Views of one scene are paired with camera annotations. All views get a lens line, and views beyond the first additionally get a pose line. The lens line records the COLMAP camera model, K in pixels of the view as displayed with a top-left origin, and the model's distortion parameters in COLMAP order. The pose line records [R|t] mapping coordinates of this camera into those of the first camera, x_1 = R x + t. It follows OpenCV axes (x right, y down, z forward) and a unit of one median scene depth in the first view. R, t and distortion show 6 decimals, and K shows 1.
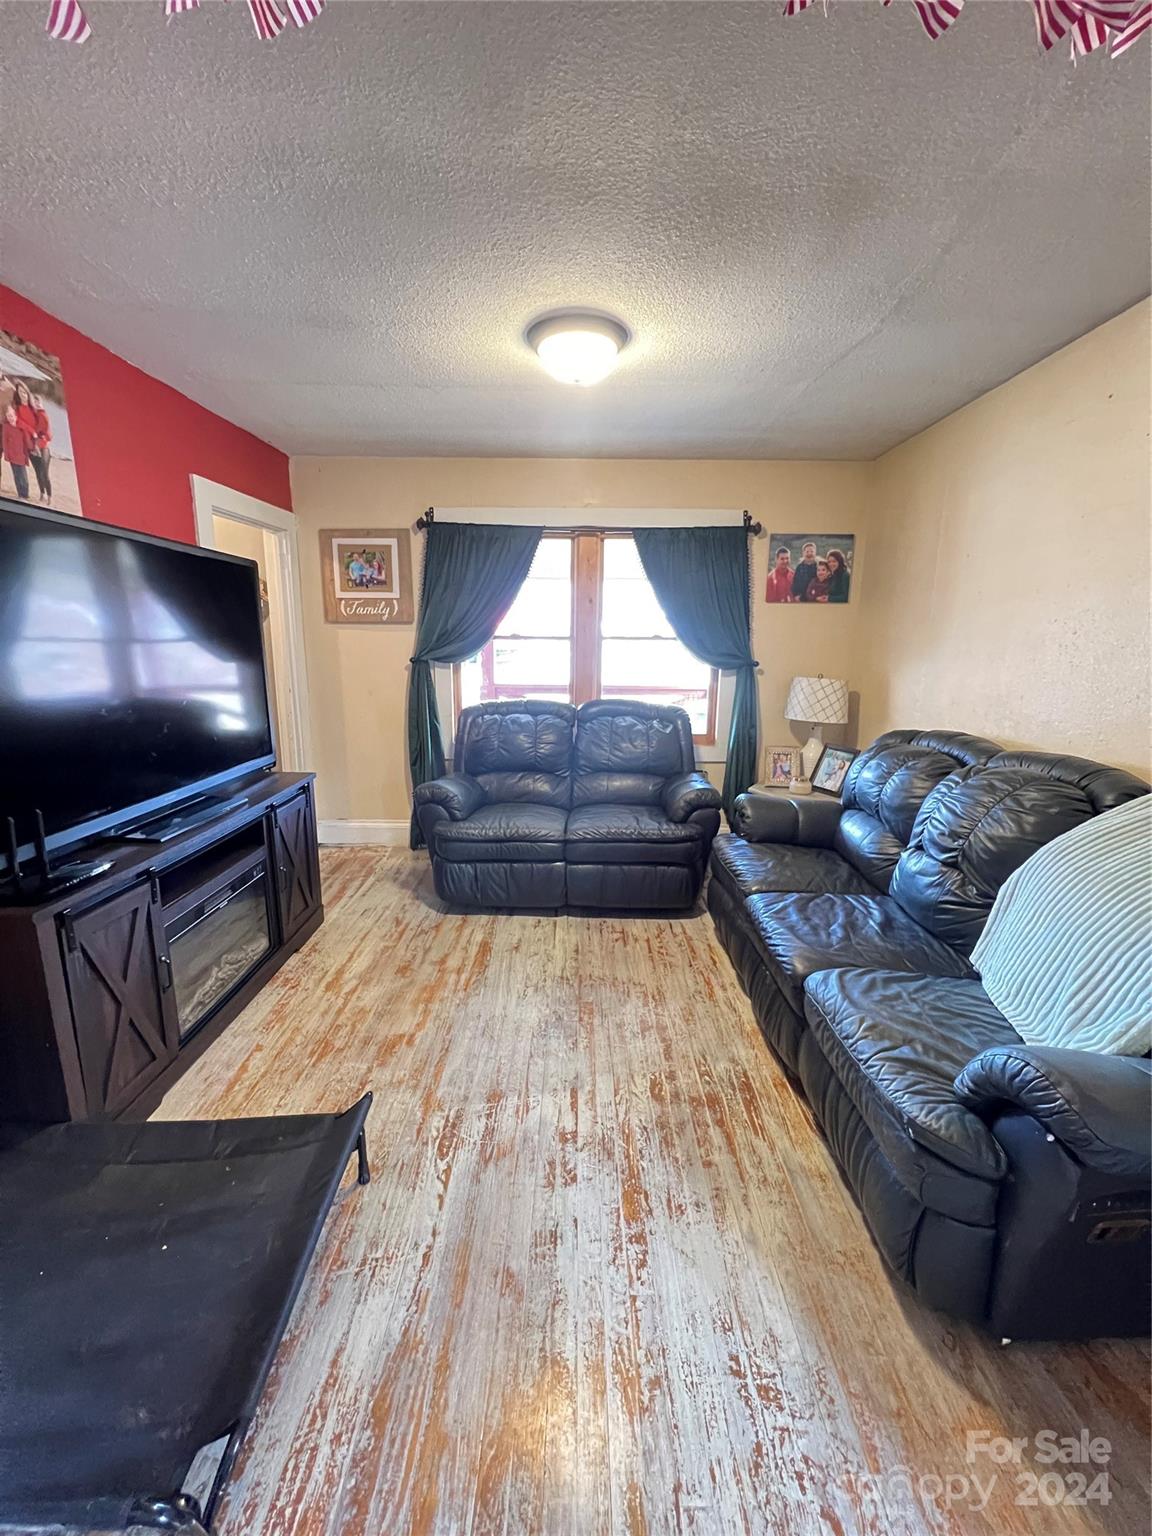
lens RADIAL K [[614.8, 0, 572.0], [0, 614.8, 762.6], [0, 0, 1]] dist [-0.004050, 0.001168]
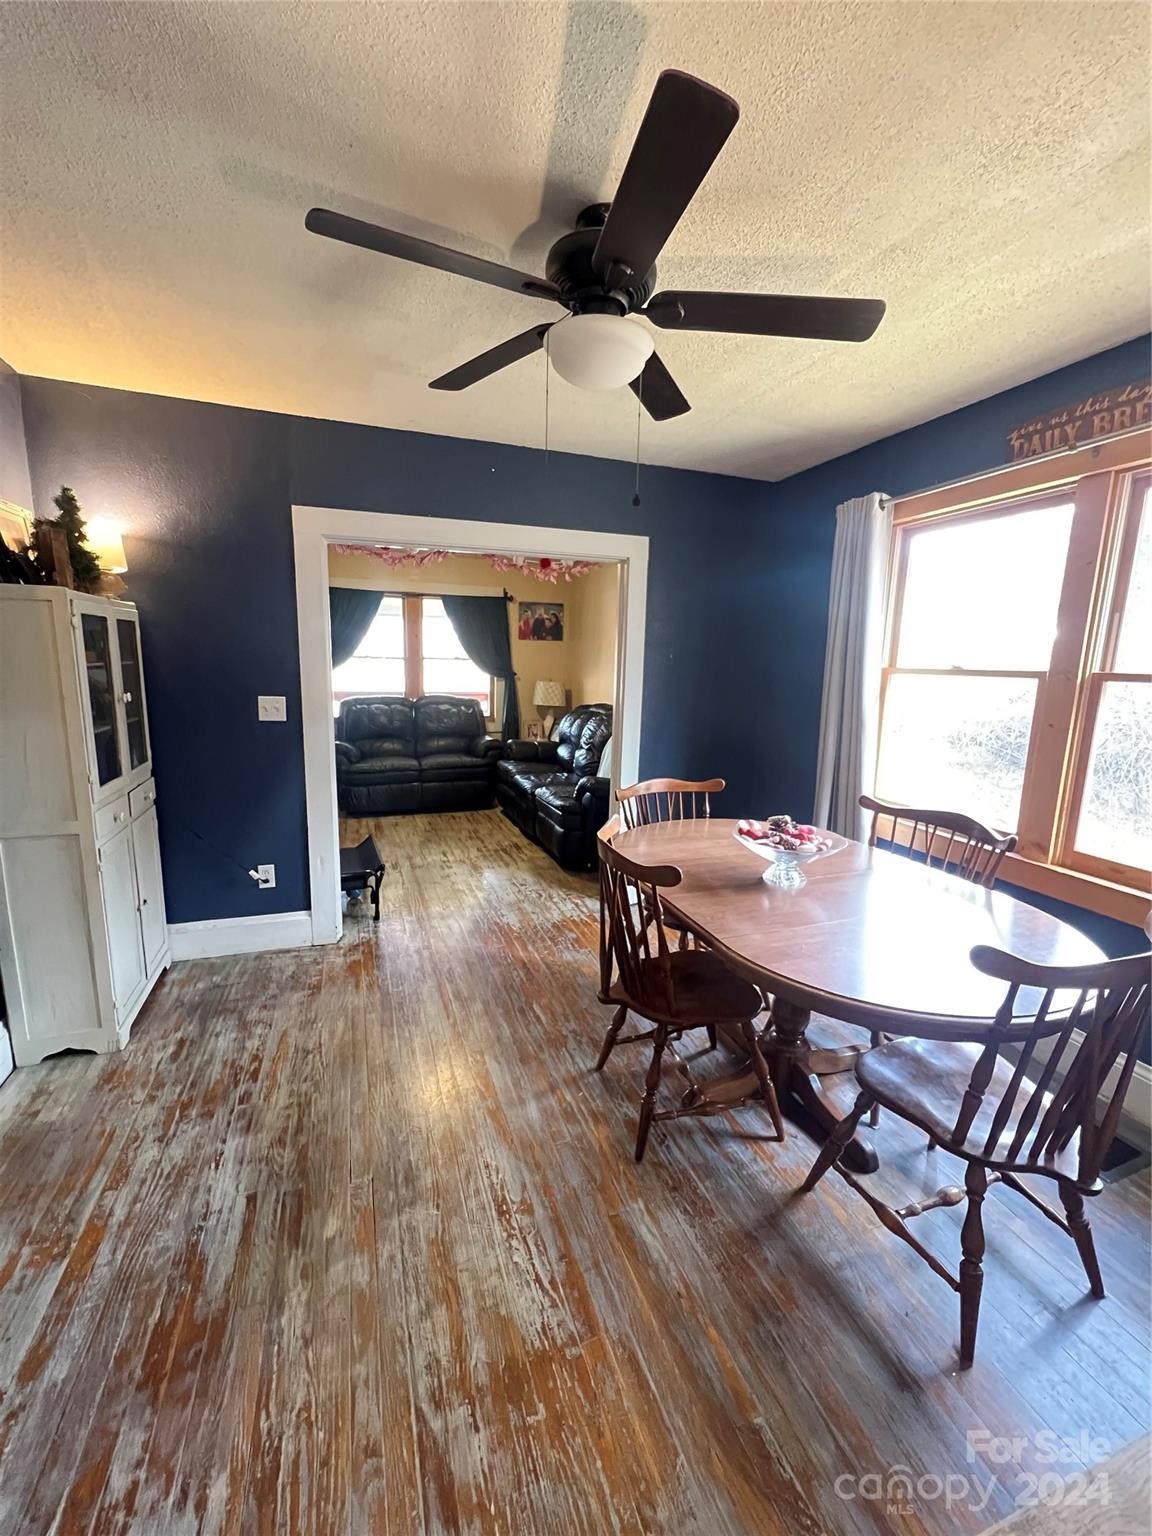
lens RADIAL K [[622.4, 0, 575.6], [0, 622.4, 774.0], [0, 0, 1]] dist [0.000764, -0.000004]
pose [[0.936312, -0.054757, 0.346874, -0.233127], [0.059888, 0.998197, -0.004081, 0.191601], [-0.346025, 0.024595, 0.937903, -0.973657]]
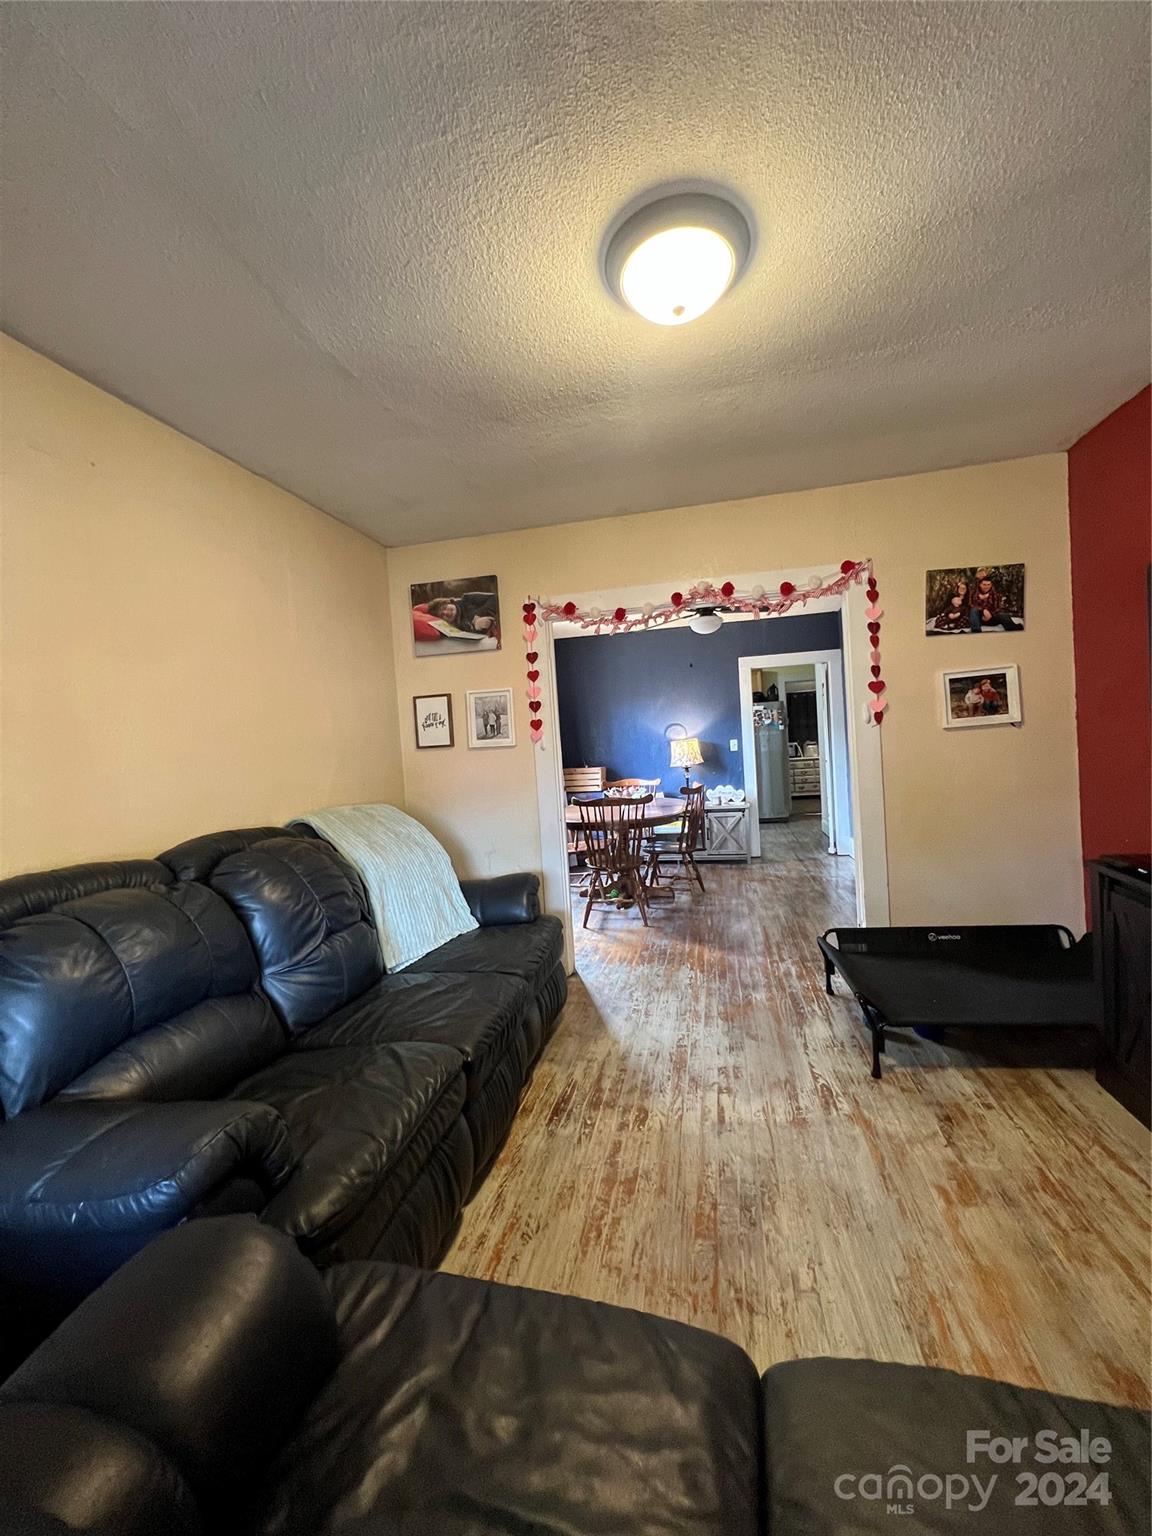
lens RADIAL K [[614.8, 0, 580.5], [0, 614.8, 765.5], [0, 0, 1]] dist [-0.004050, 0.001168]
pose [[-0.978049, 0.043747, 0.203733, -0.001030], [0.091121, 0.969069, 0.229353, -0.216200], [-0.187398, 0.242883, -0.951782, 1.323985]]
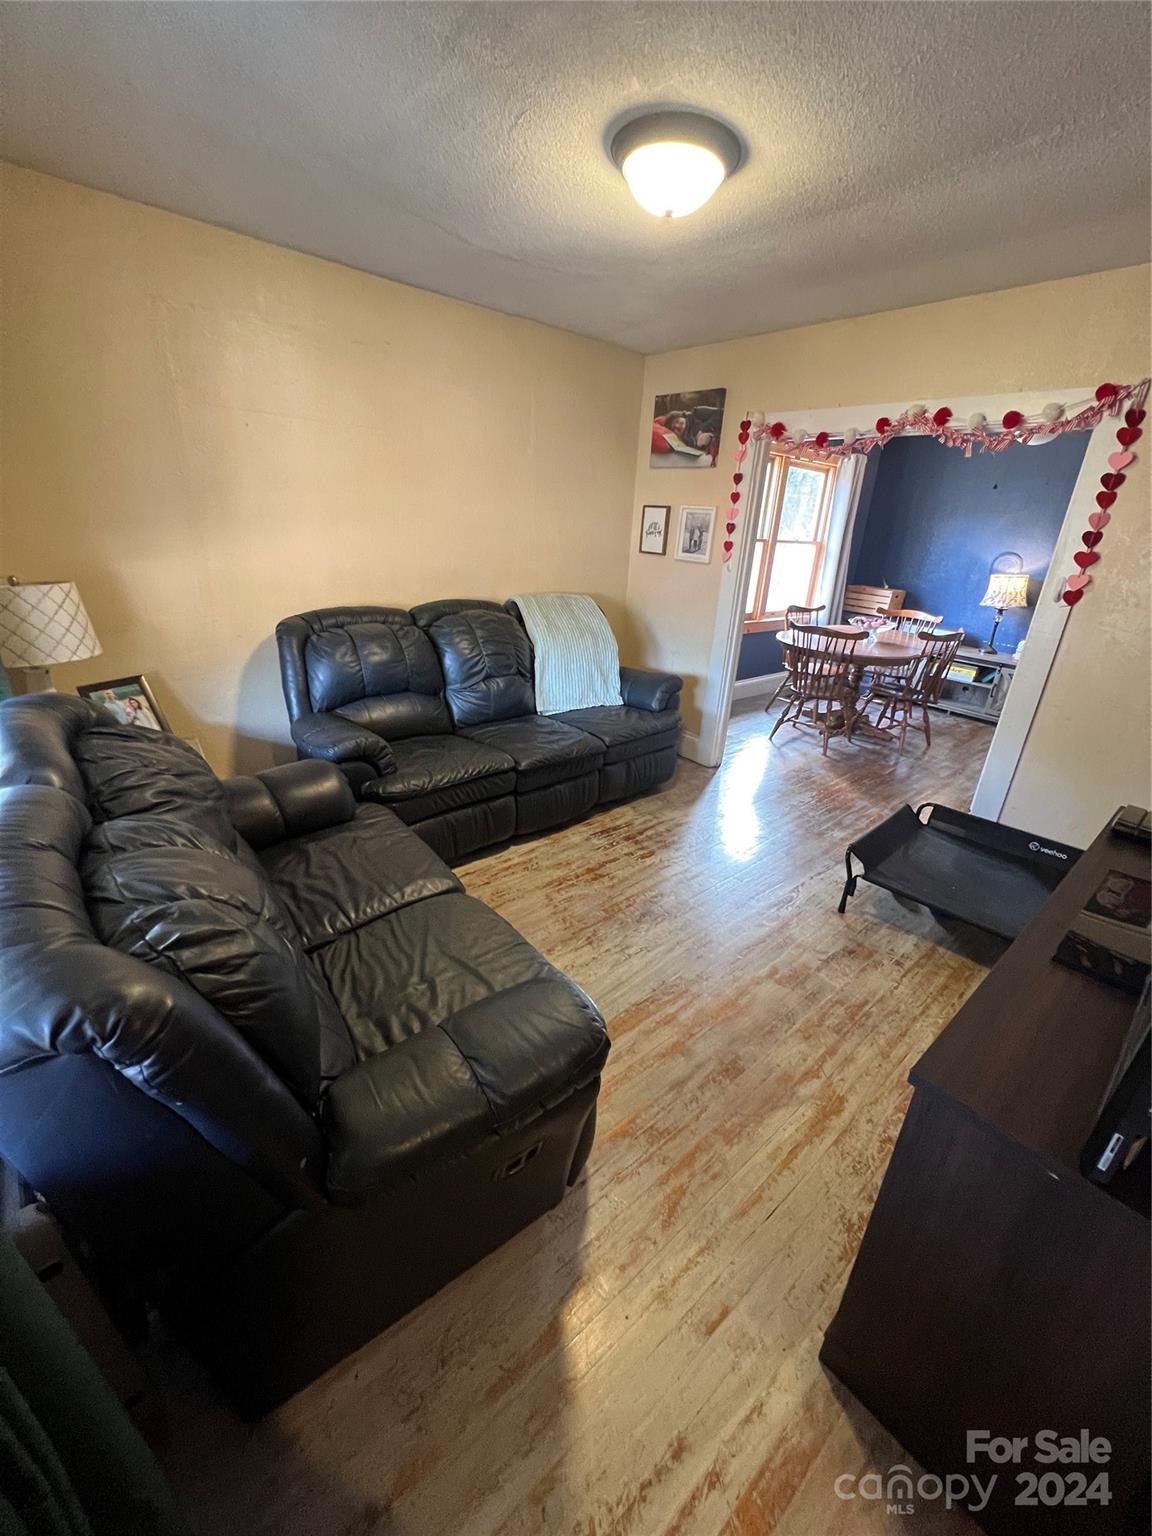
lens RADIAL K [[614.8, 0, 574.6], [0, 614.8, 769.9], [0, 0, 1]] dist [-0.004050, 0.001168]
pose [[-0.662950, -0.326370, 0.673780, -0.493827], [0.088750, 0.859372, 0.503591, -0.304447], [-0.743384, 0.393654, -0.540756, 1.318820]]
